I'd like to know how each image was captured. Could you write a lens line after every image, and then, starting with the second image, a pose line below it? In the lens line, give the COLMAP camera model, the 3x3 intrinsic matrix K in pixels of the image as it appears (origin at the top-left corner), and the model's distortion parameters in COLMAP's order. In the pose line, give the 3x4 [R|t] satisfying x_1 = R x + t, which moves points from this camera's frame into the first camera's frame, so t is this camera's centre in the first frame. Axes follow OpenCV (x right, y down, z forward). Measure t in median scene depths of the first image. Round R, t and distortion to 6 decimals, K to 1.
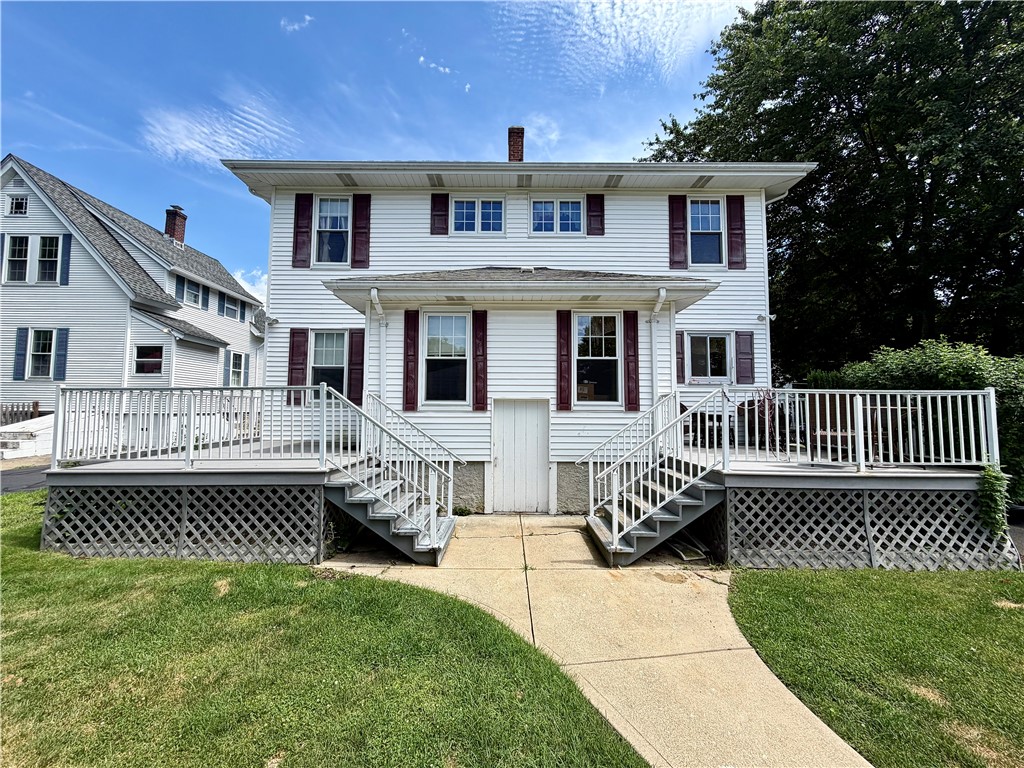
lens RADIAL K [[410.2, 0, 508.9], [0, 410.2, 381.2], [0, 0, 1]] dist [-0.000701, -0.000444]
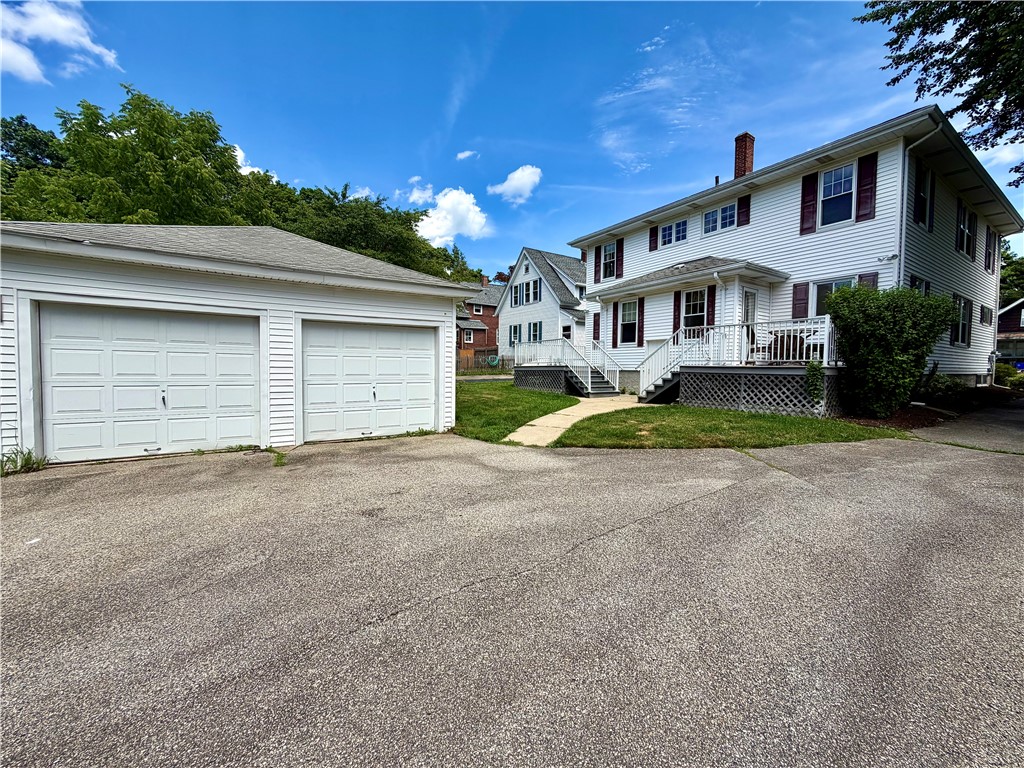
lens RADIAL K [[410.2, 0, 513.8], [0, 410.2, 379.8], [0, 0, 1]] dist [-0.000701, -0.000444]
pose [[0.550783, 0.023392, -0.834321, 0.987950], [0.053551, 0.996557, 0.063293, 0.055776], [0.832929, -0.079539, 0.547634, -0.523024]]
